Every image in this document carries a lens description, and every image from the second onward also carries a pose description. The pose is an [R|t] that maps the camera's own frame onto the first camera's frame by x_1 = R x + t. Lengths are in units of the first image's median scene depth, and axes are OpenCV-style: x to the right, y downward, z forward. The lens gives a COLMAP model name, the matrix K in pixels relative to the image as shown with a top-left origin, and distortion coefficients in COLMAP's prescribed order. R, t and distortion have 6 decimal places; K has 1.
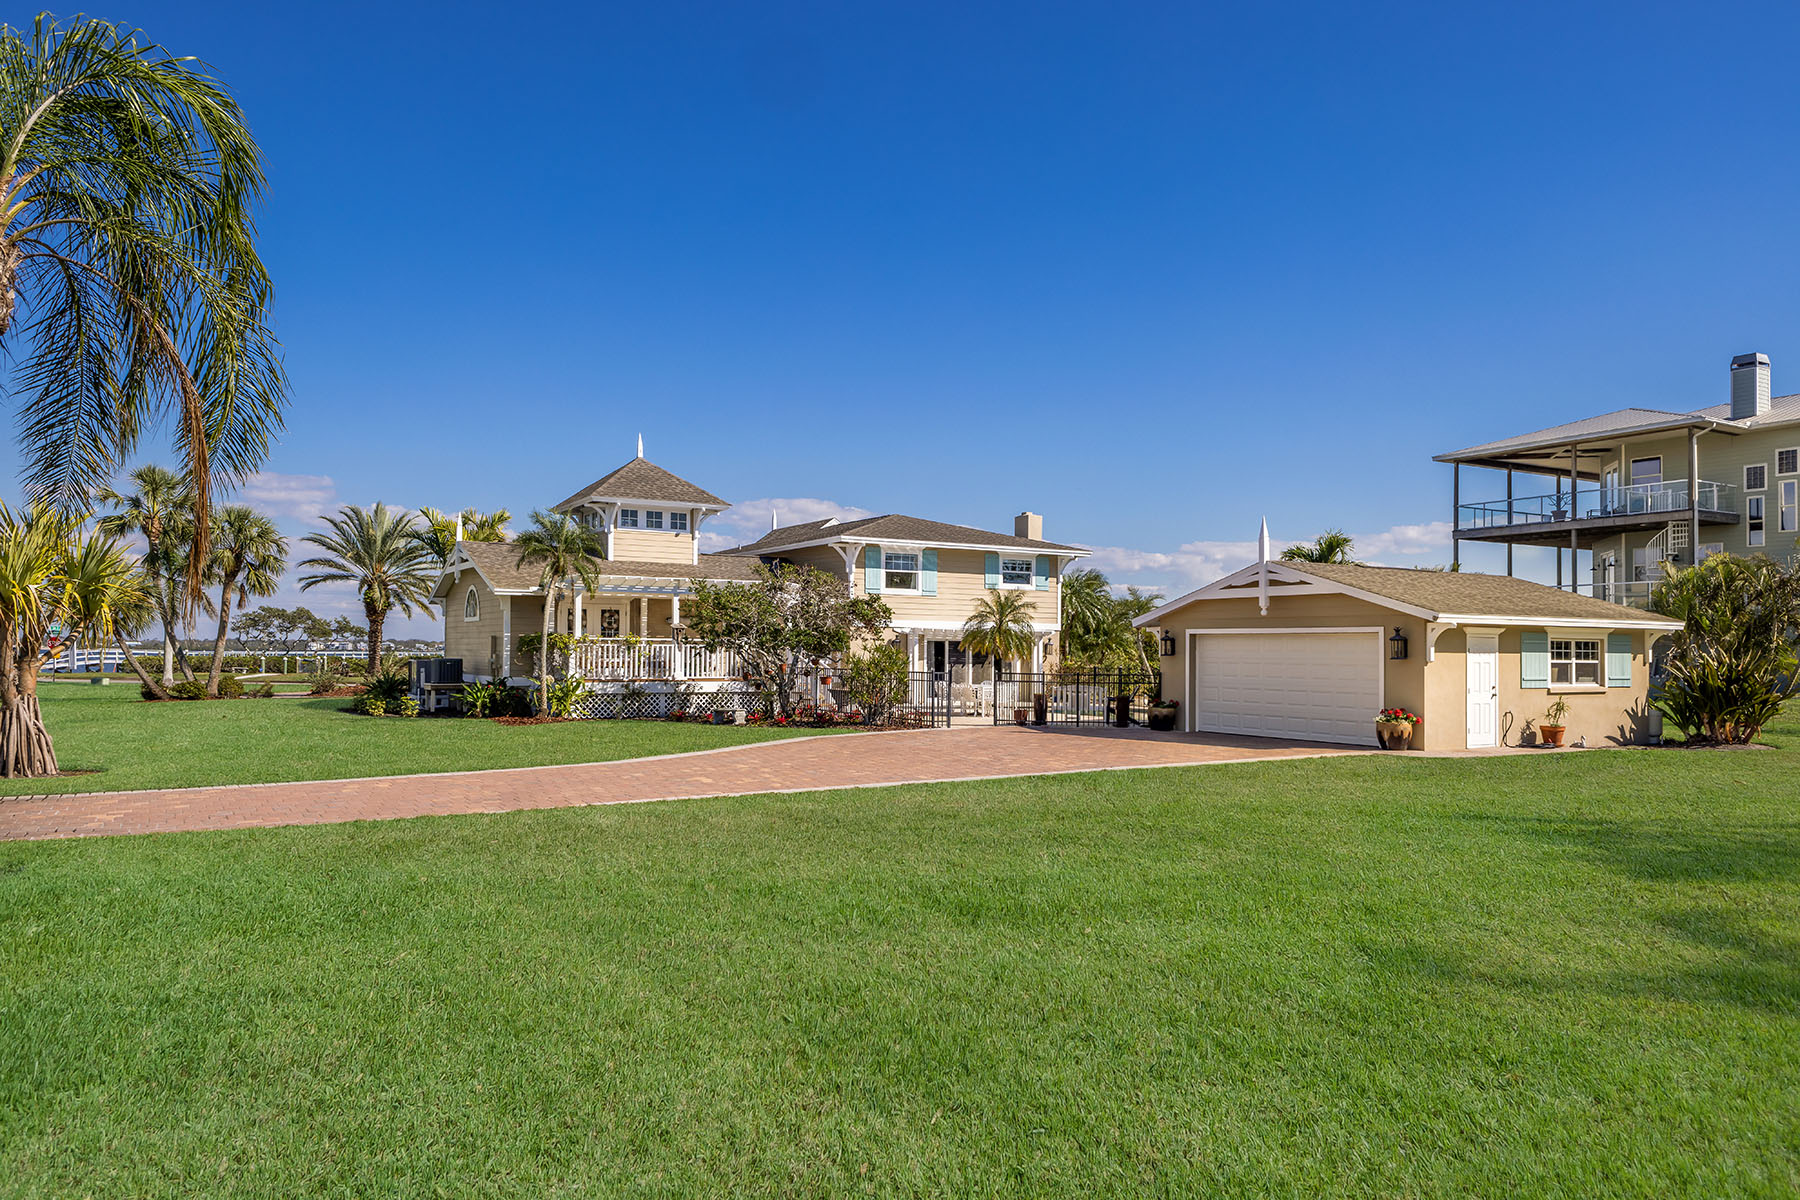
lens RADIAL K [[1231.7, 0, 900.0], [0, 1231.7, 600.0], [0, 0, 1]] dist [0.000226, 0.000420]
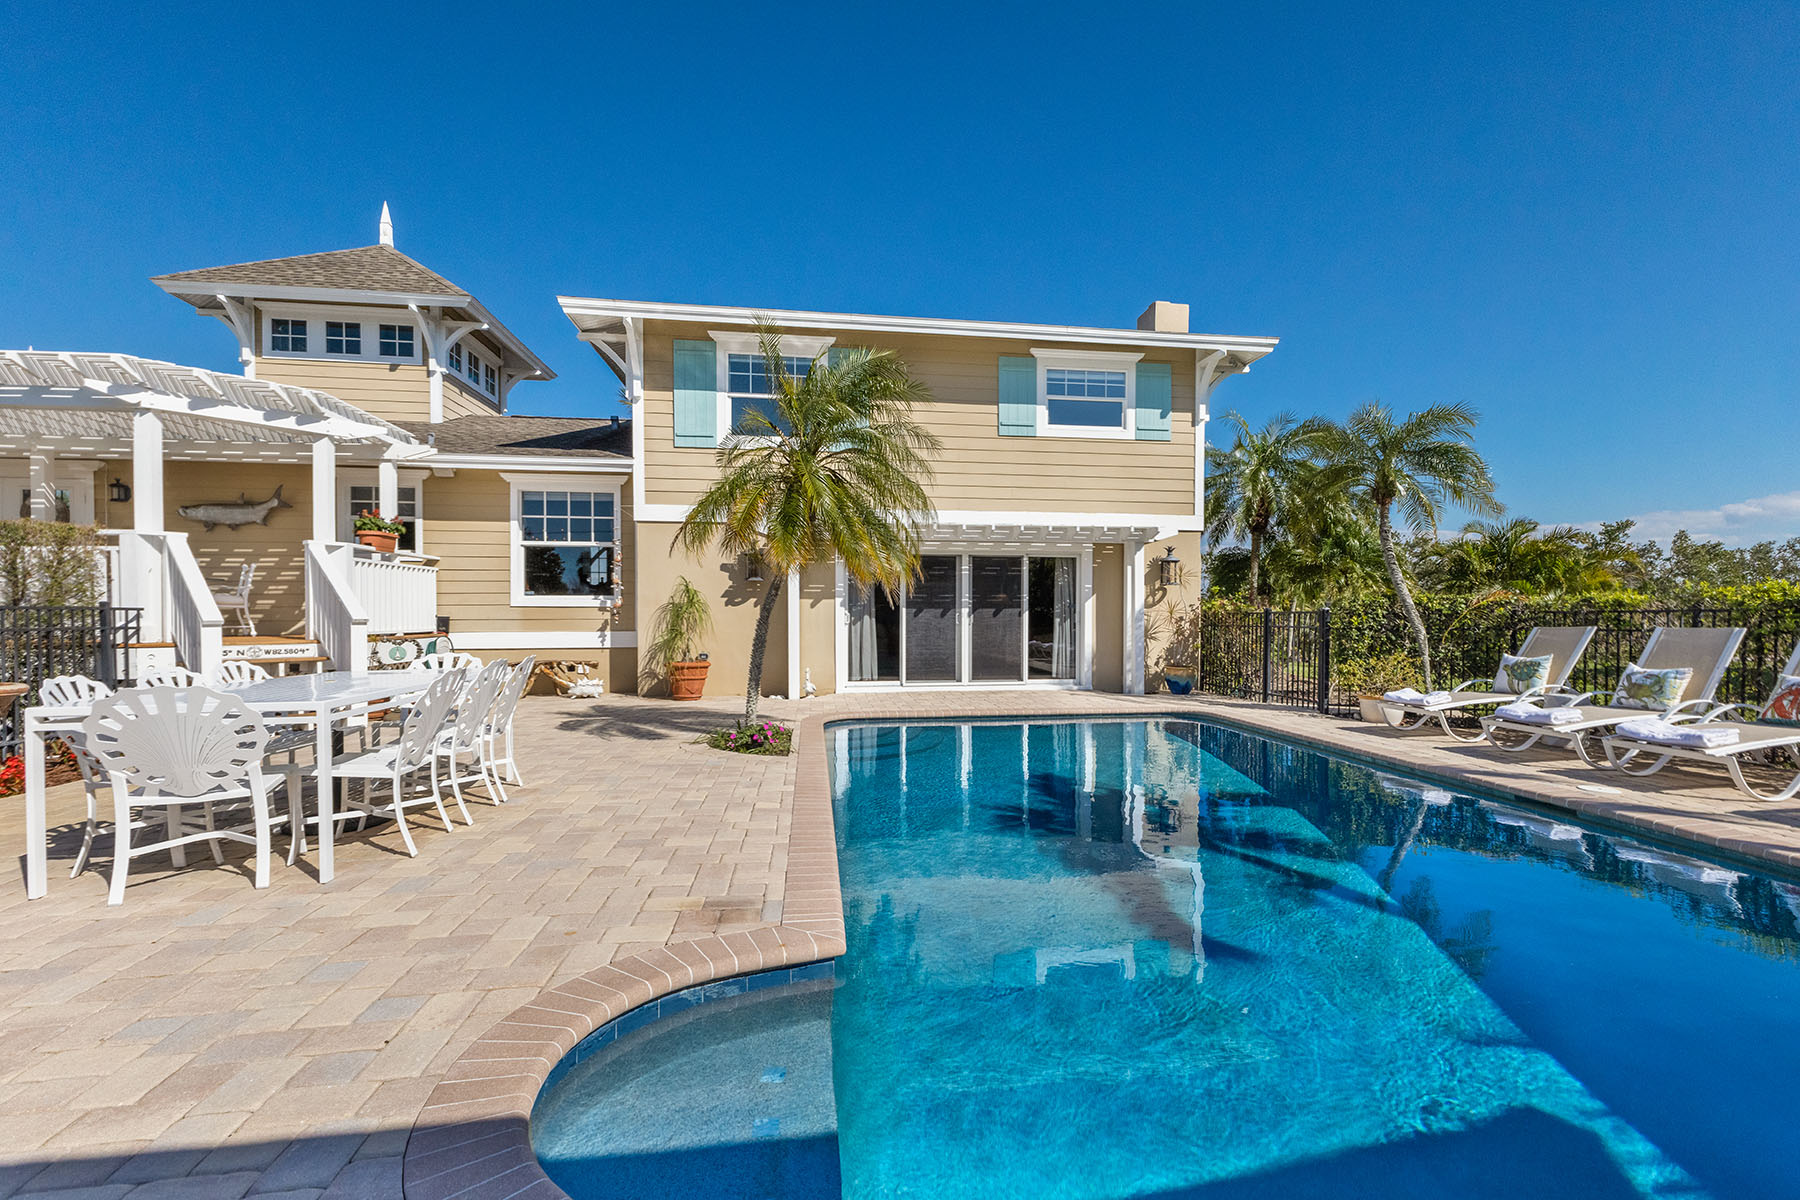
lens RADIAL K [[829.1, 0, 951.5], [0, 829.1, 625.0], [0, 0, 1]] dist [0.002196, -0.000004]
pose [[0.927972, -0.003373, -0.372635, 0.174172], [0.022899, 0.998586, 0.047985, 0.046347], [0.371946, -0.053061, 0.926736, 0.760417]]
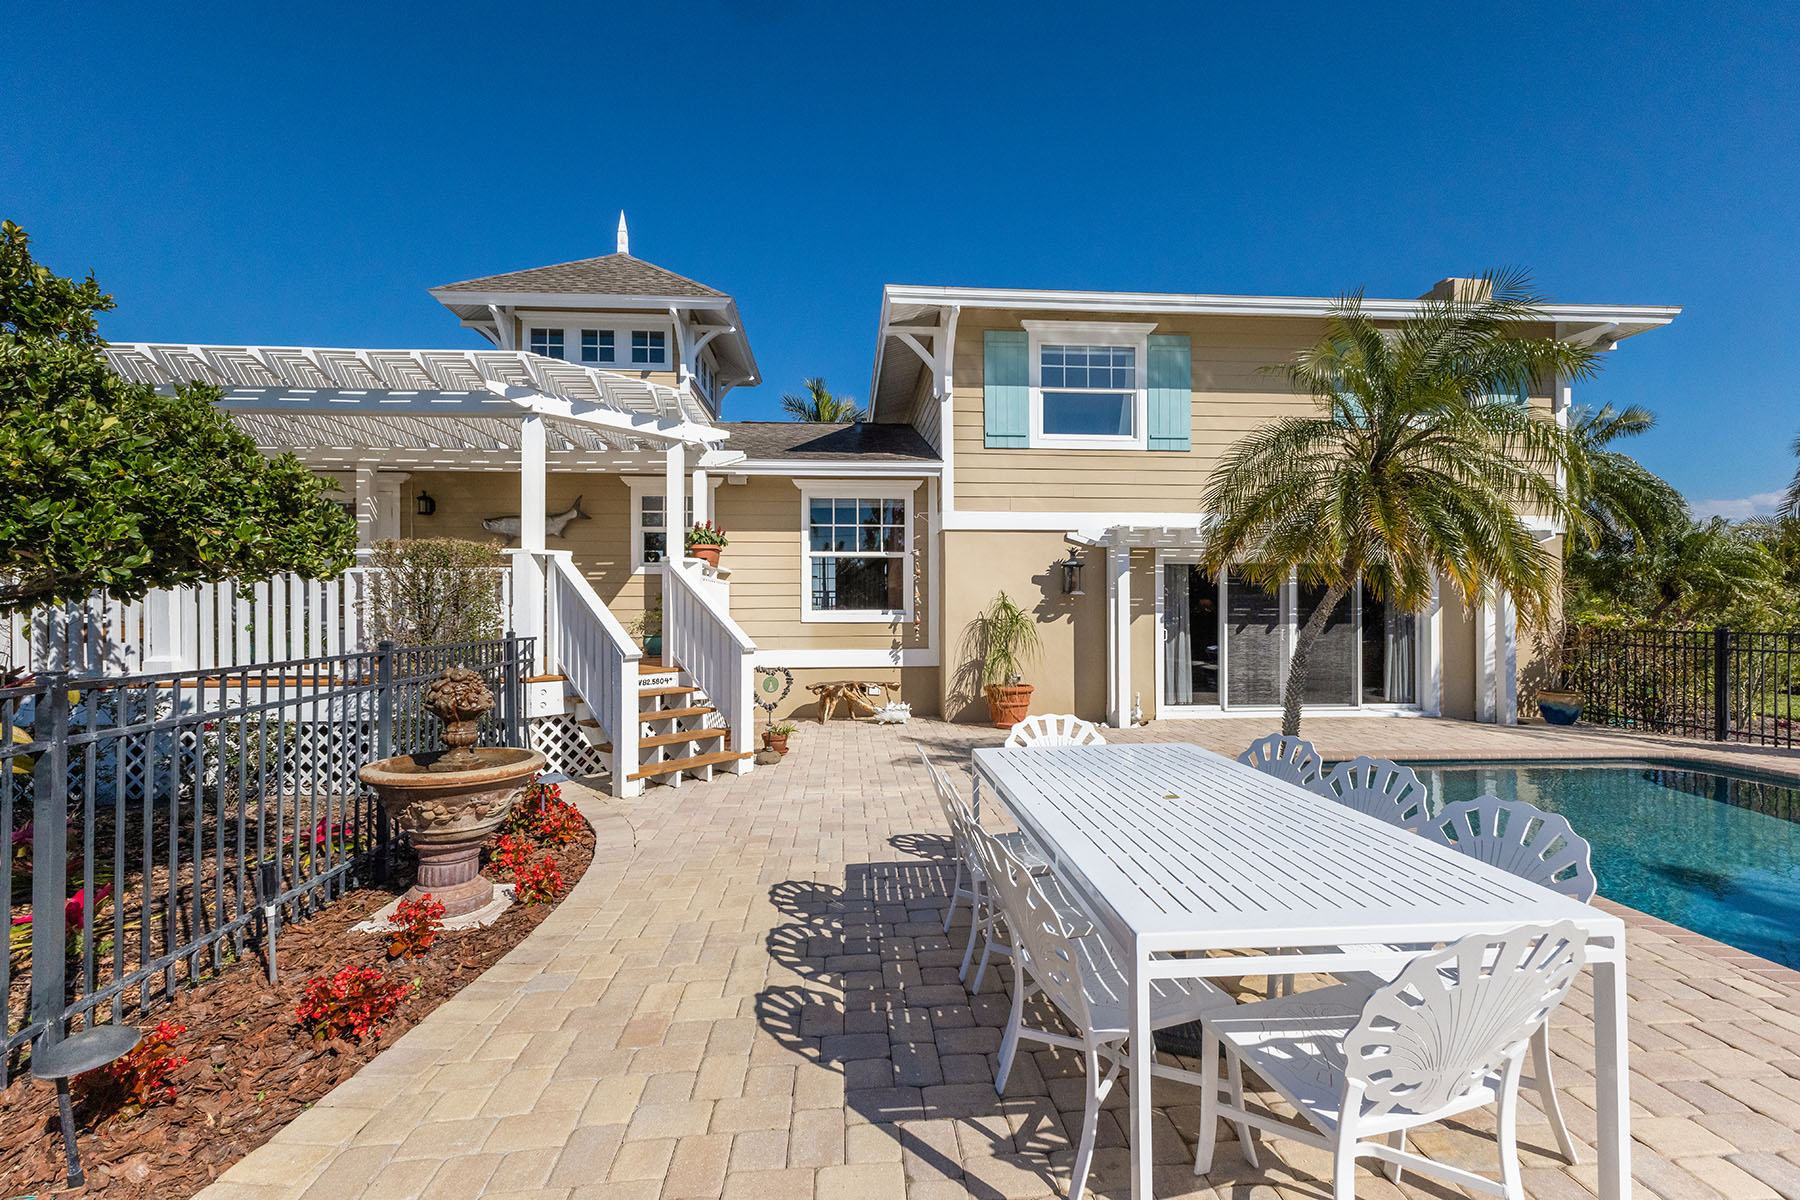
lens RADIAL K [[778.8, 0, 900.0], [0, 778.8, 600.0], [0, 0, 1]] dist [0.003794, 0.000207]
pose [[0.890447, -0.012993, -0.454901, 0.061959], [0.026522, 0.999375, 0.023372, 0.037589], [0.454313, -0.032877, 0.890235, 0.761351]]
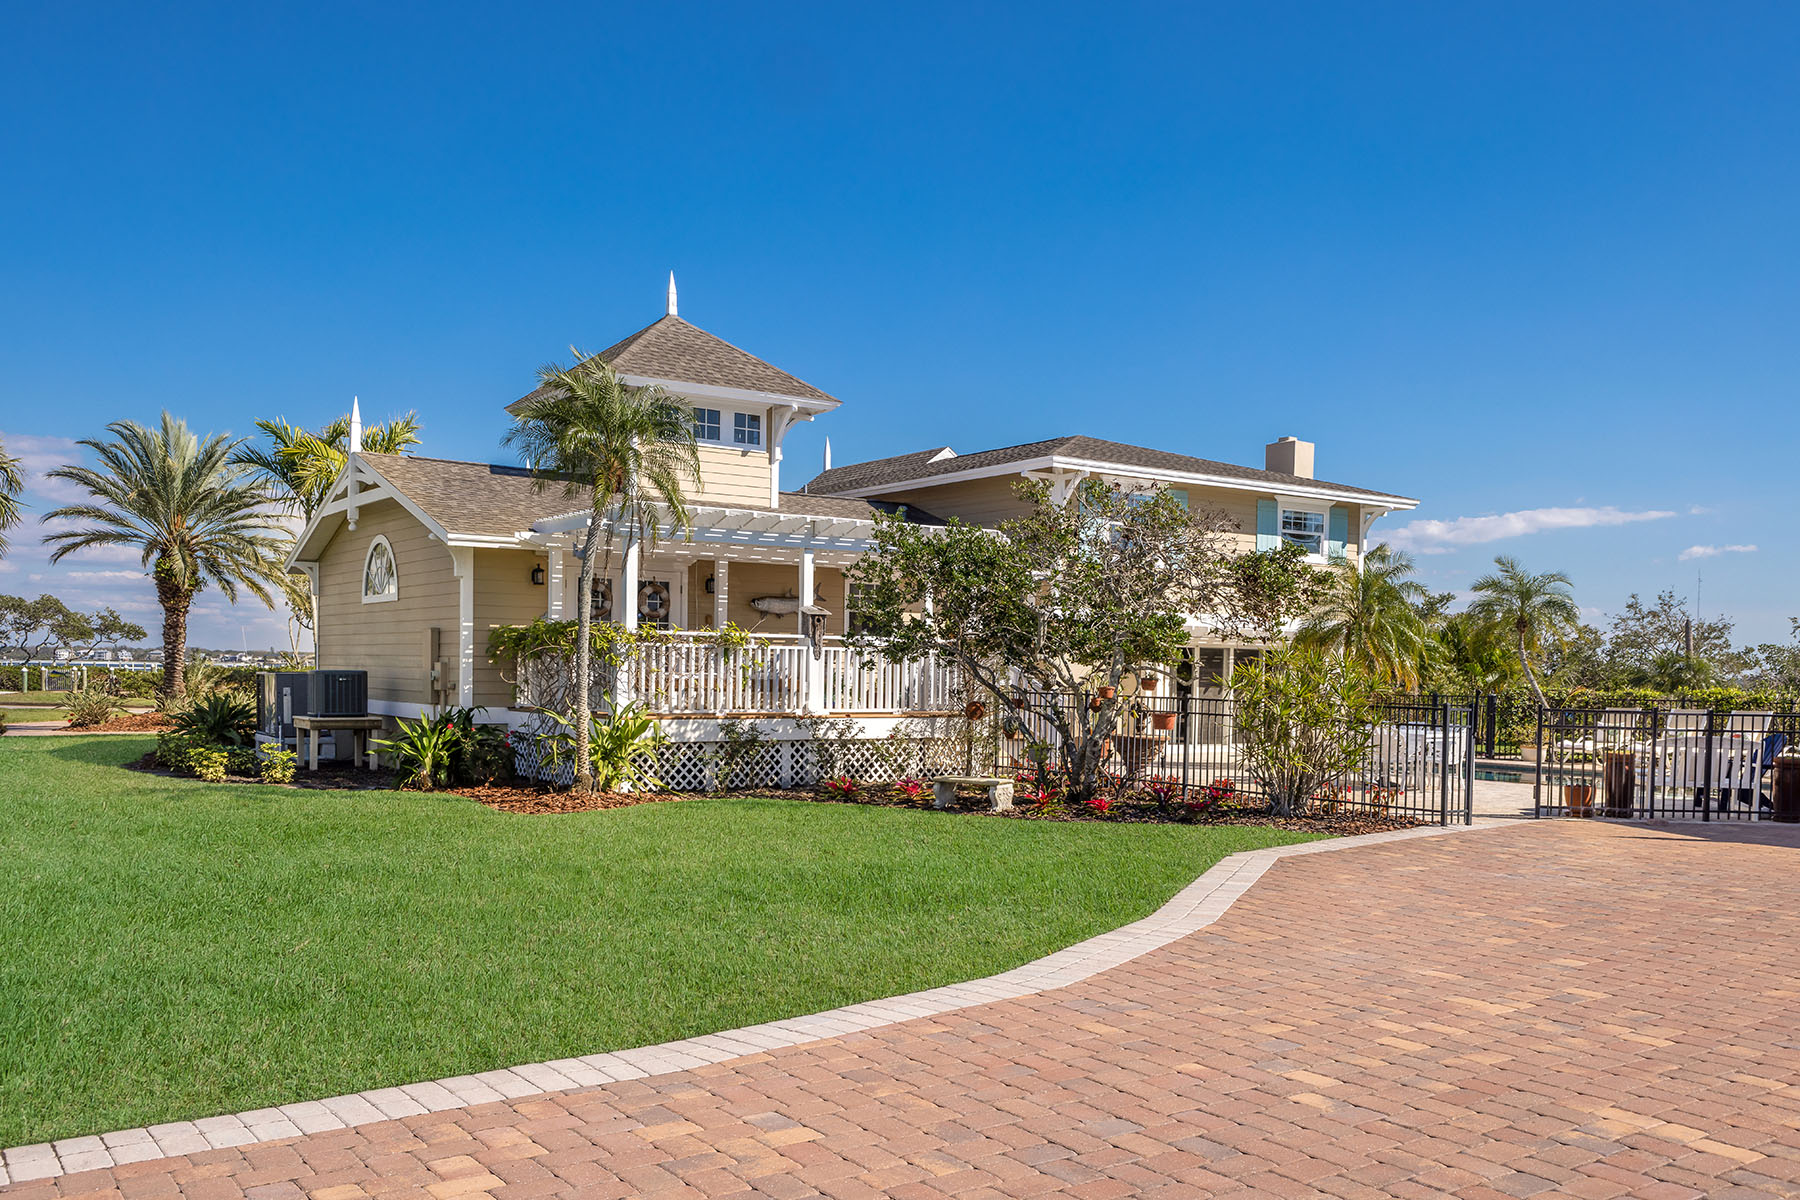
lens RADIAL K [[1513.9, 0, 898.4], [0, 1513.9, 684.1], [0, 0, 1]] dist [0.000868, -0.002769]
pose [[0.998091, 0.008192, 0.061218, -0.153865], [-0.011375, 0.998592, 0.051819, 0.015616], [-0.060707, -0.052416, 0.996778, 0.307542]]
